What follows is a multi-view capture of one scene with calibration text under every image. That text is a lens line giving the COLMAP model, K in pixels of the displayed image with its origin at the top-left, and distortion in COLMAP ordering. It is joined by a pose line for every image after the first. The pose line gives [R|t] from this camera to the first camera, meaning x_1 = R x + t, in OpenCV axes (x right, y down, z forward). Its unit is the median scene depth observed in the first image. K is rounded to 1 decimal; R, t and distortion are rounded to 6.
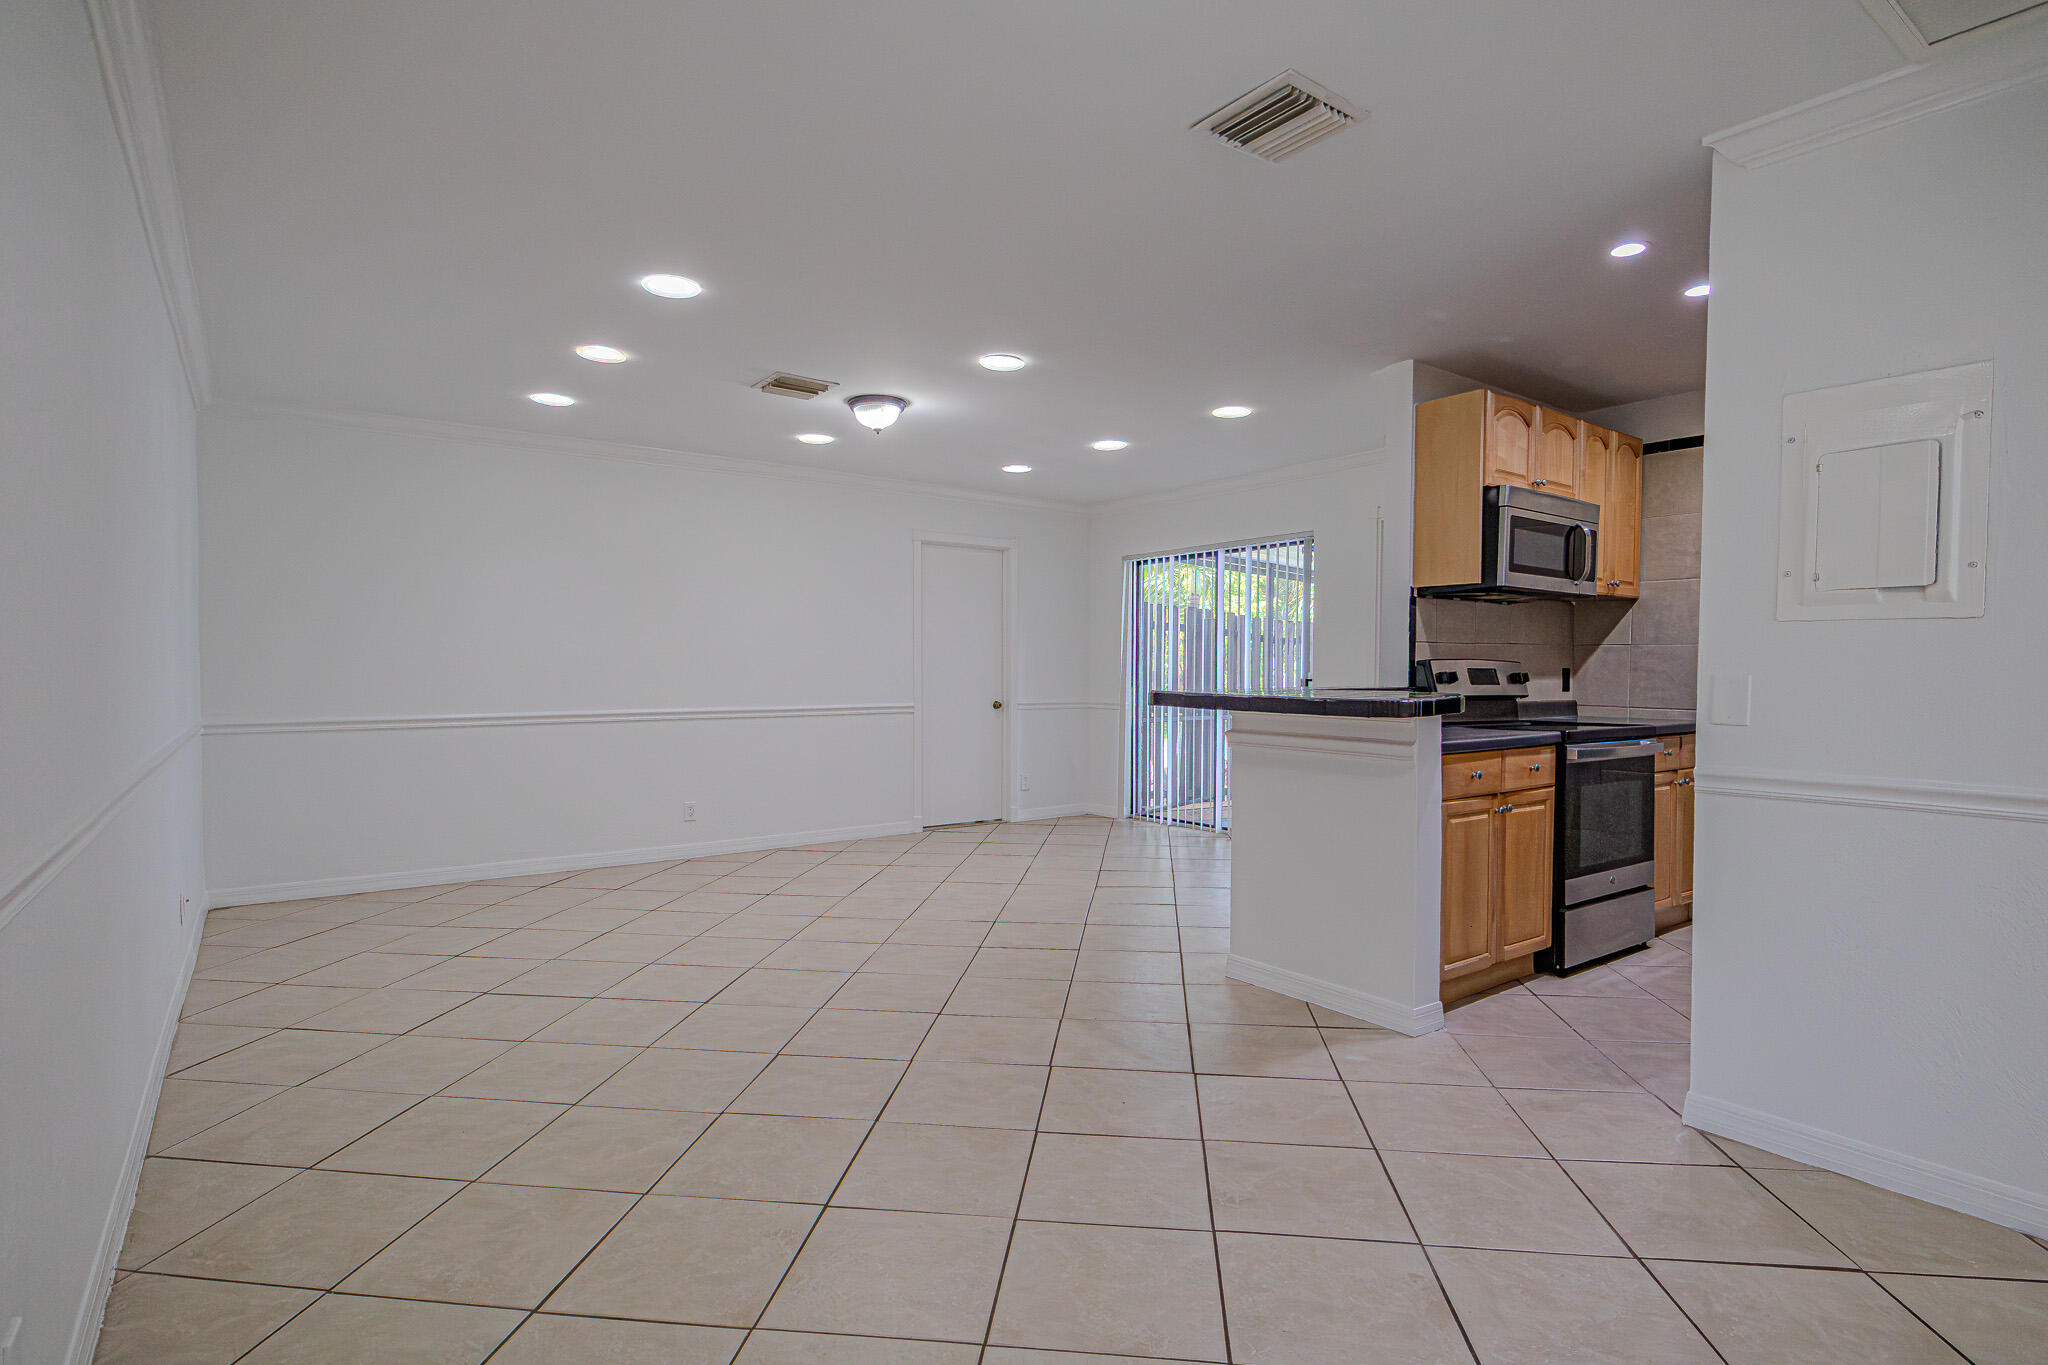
lens RADIAL K [[1018.3, 0, 1026.6], [0, 1018.3, 688.6], [0, 0, 1]] dist [-0.004763, -0.000770]
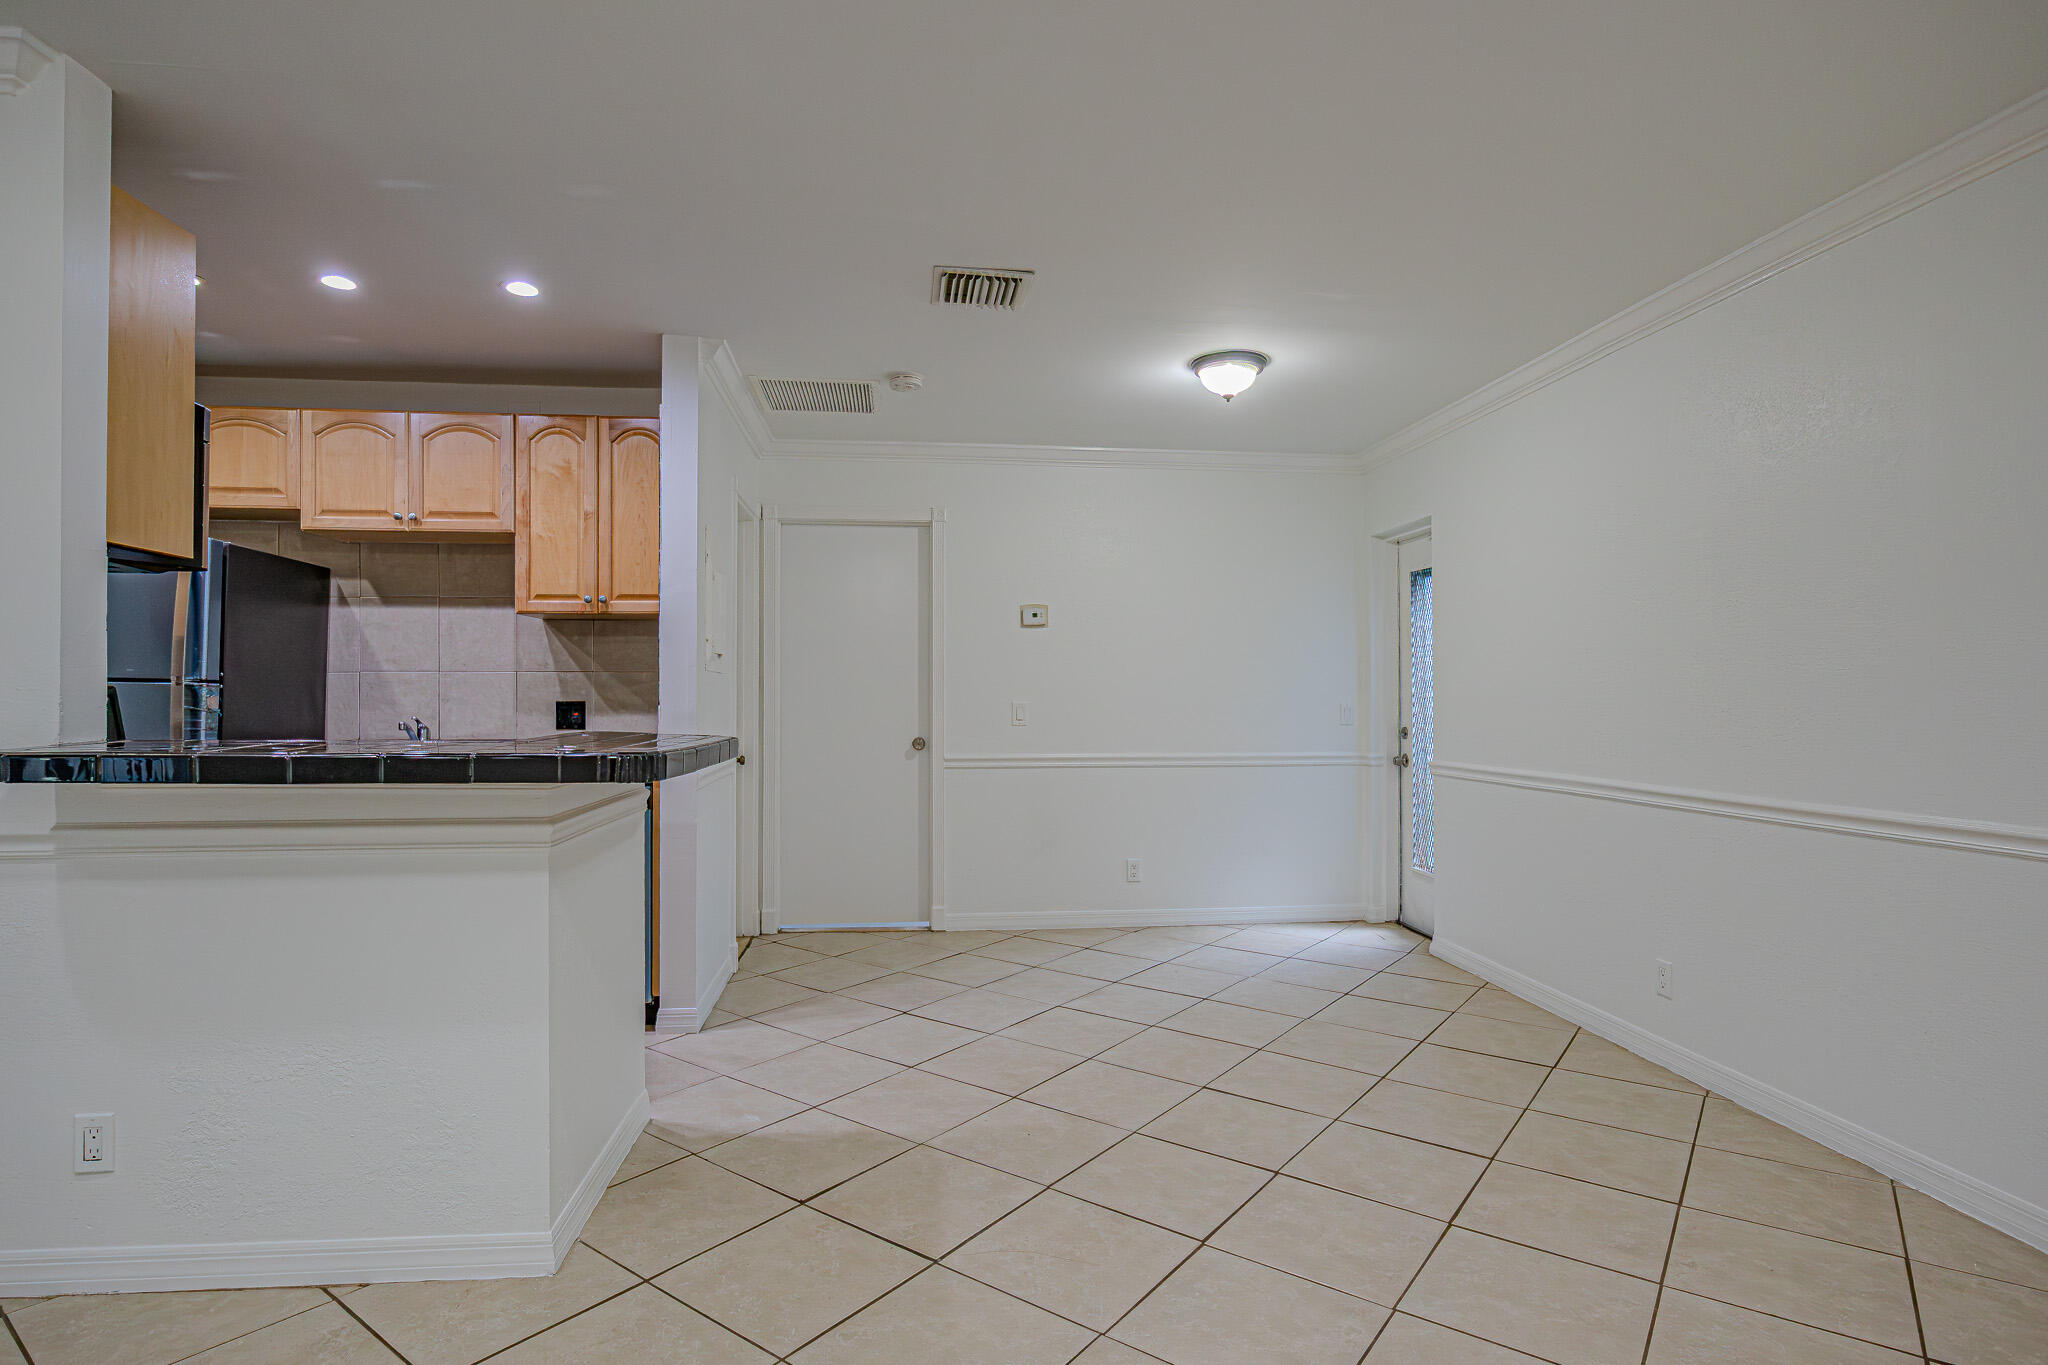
lens RADIAL K [[1060.3, 0, 1015.6], [0, 1060.3, 690.7], [0, 0, 1]] dist [-0.000141, 0.000094]
pose [[-0.867158, -0.008285, 0.497964, -0.236113], [0.001844, 0.999801, 0.019846, -0.032668], [-0.498029, 0.018128, -0.866971, 1.091806]]
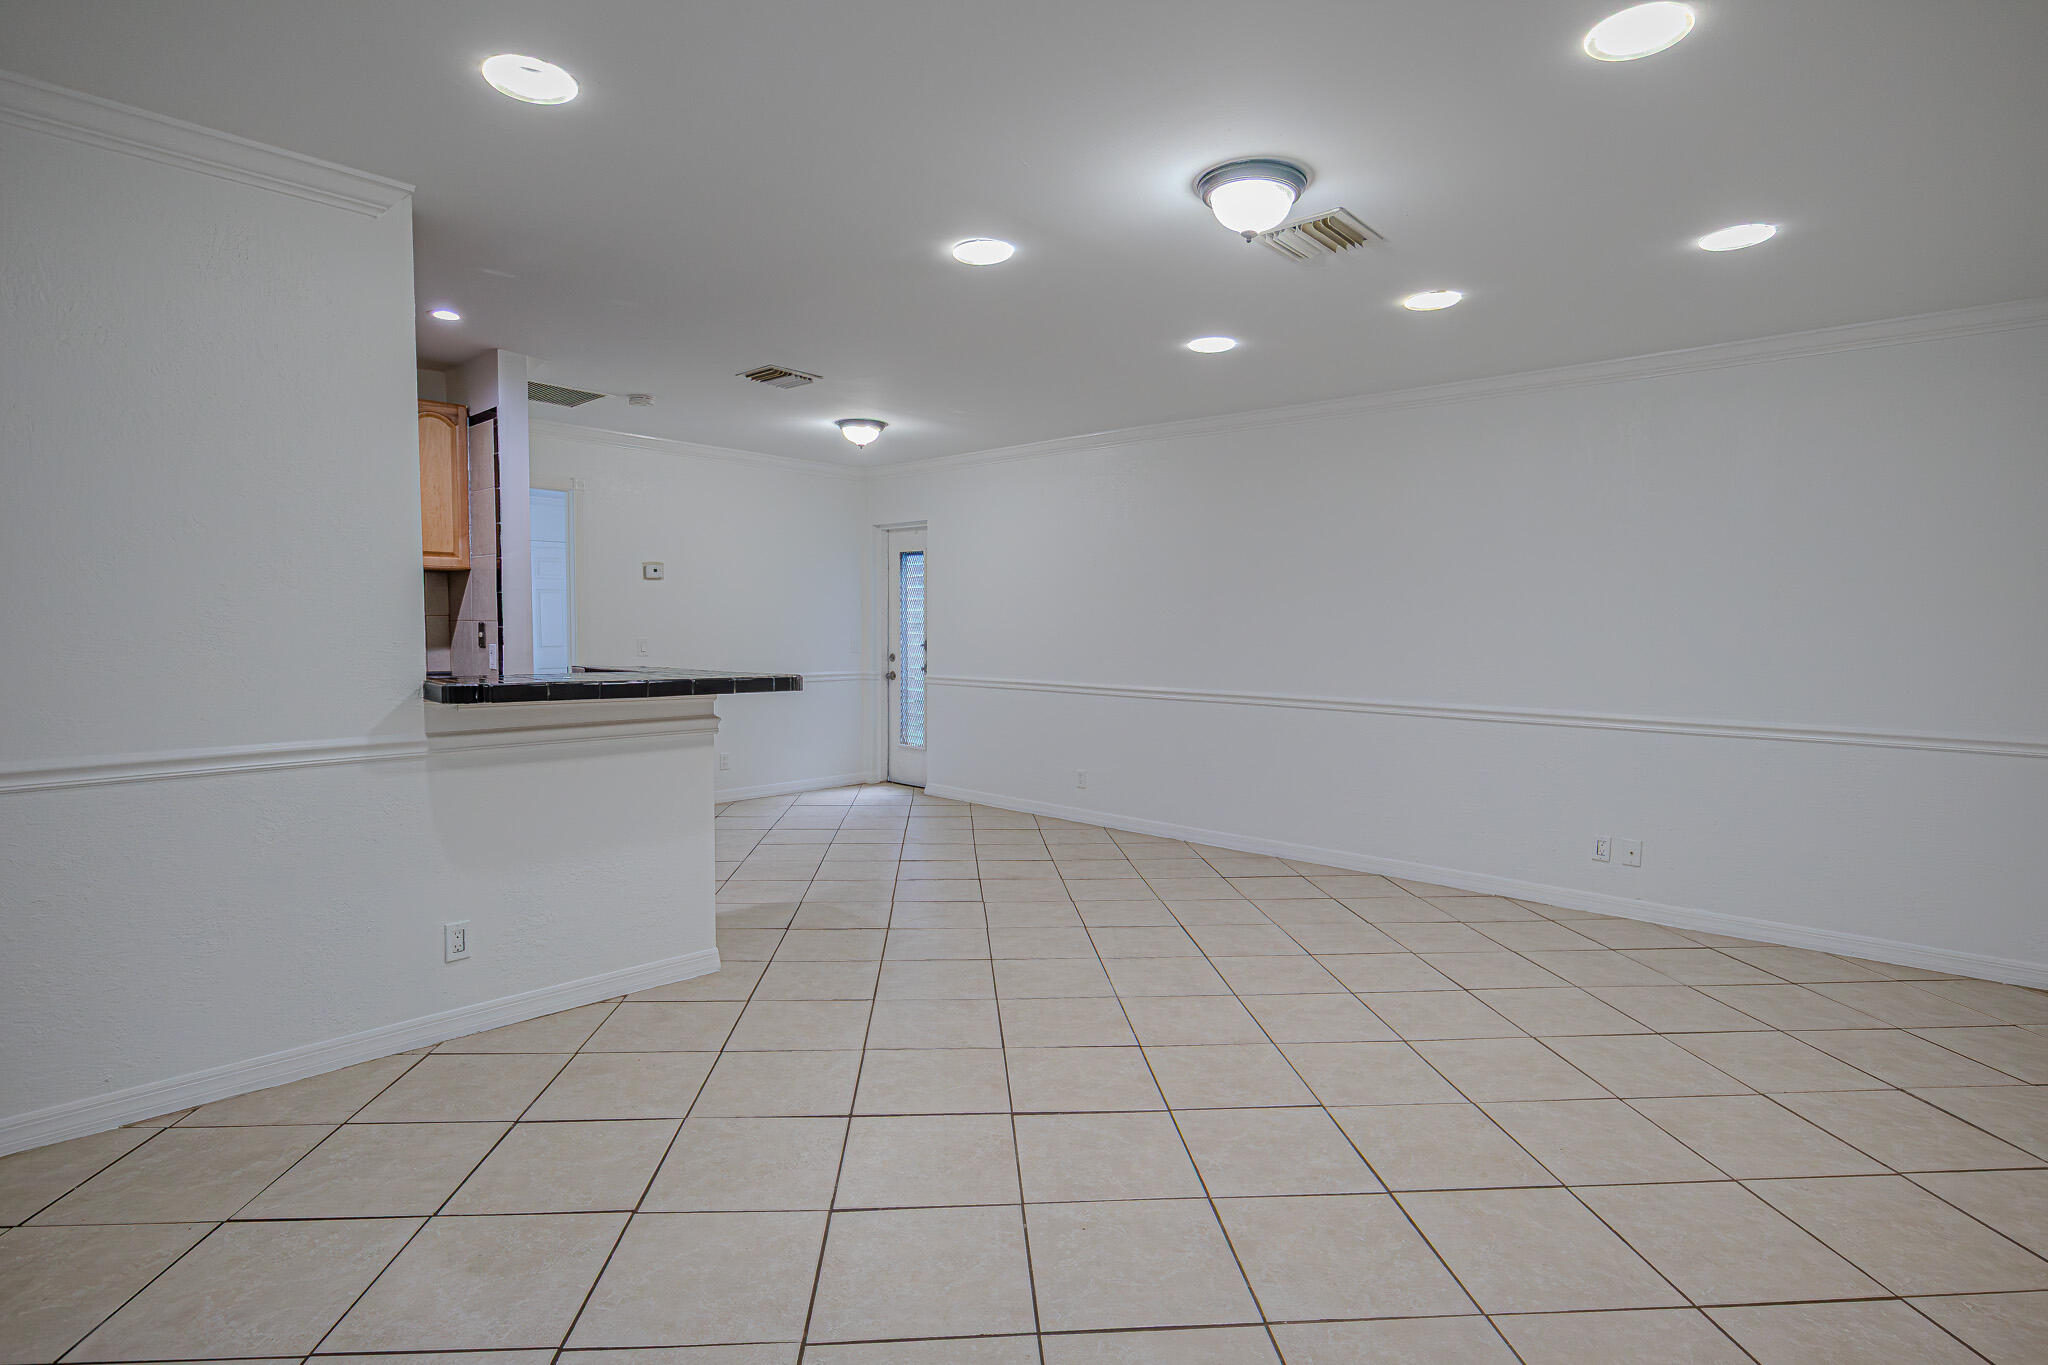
lens RADIAL K [[1018.3, 0, 1026.6], [0, 1018.3, 688.6], [0, 0, 1]] dist [-0.004763, -0.000770]
pose [[-0.981010, -0.006470, -0.193848, 0.082038], [-0.022974, 0.996284, 0.083012, -0.056957], [0.192590, 0.085889, -0.977513, 1.580295]]
